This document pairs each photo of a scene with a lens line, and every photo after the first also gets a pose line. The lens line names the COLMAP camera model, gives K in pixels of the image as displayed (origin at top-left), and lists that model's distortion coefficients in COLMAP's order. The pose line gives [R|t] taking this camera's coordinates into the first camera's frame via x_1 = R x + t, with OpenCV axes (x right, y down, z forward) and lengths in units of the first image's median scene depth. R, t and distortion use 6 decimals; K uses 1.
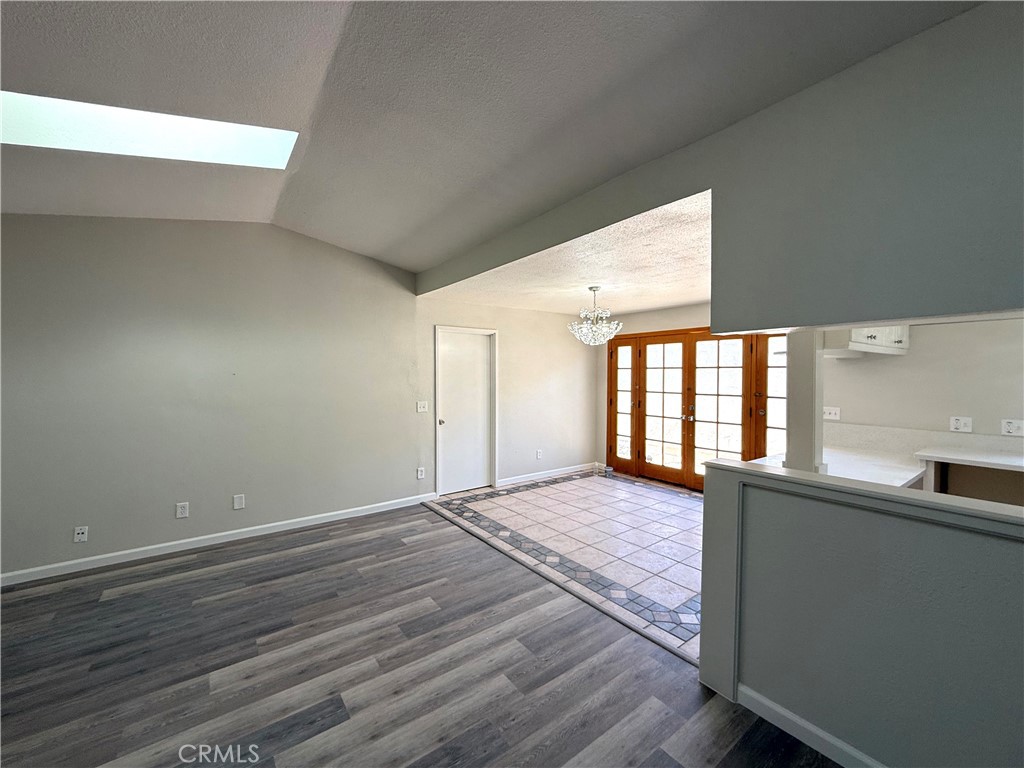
lens RADIAL K [[411.6, 0, 510.2], [0, 411.6, 384.2], [0, 0, 1]] dist [0.000967, 0.000153]
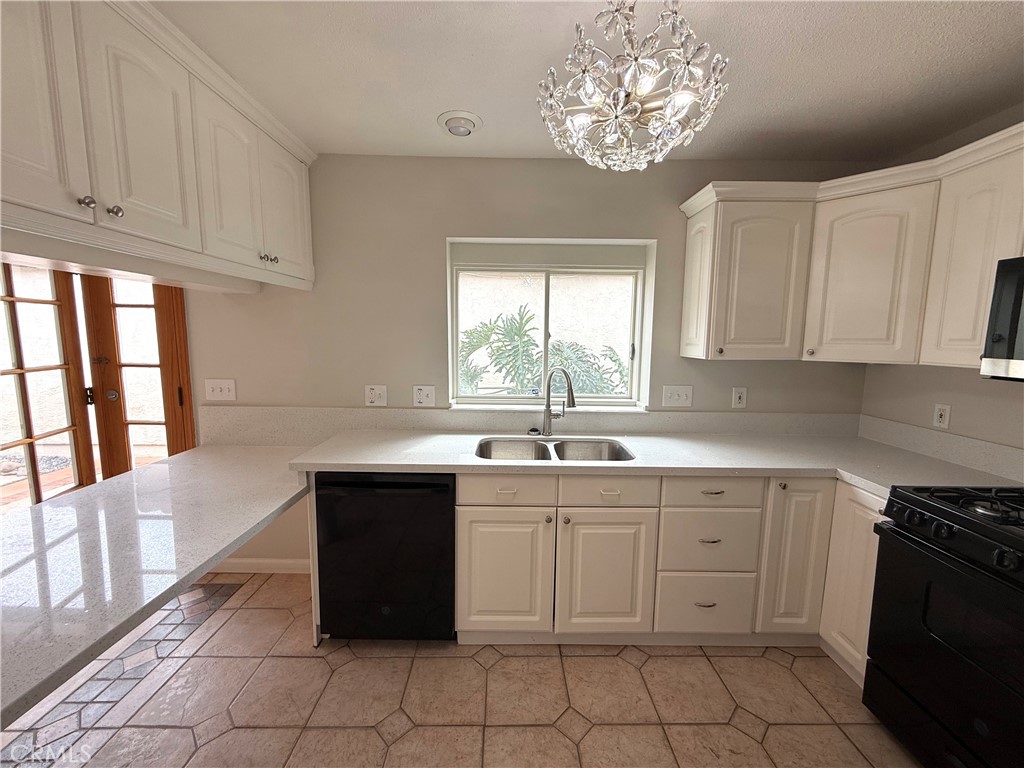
lens RADIAL K [[411.6, 0, 510.2], [0, 411.6, 384.2], [0, 0, 1]] dist [0.000967, 0.000153]
pose [[0.590647, -0.095128, 0.801303, 0.471167], [0.006038, 0.993520, 0.113497, 0.000012], [-0.806907, -0.062198, 0.587394, 0.286560]]
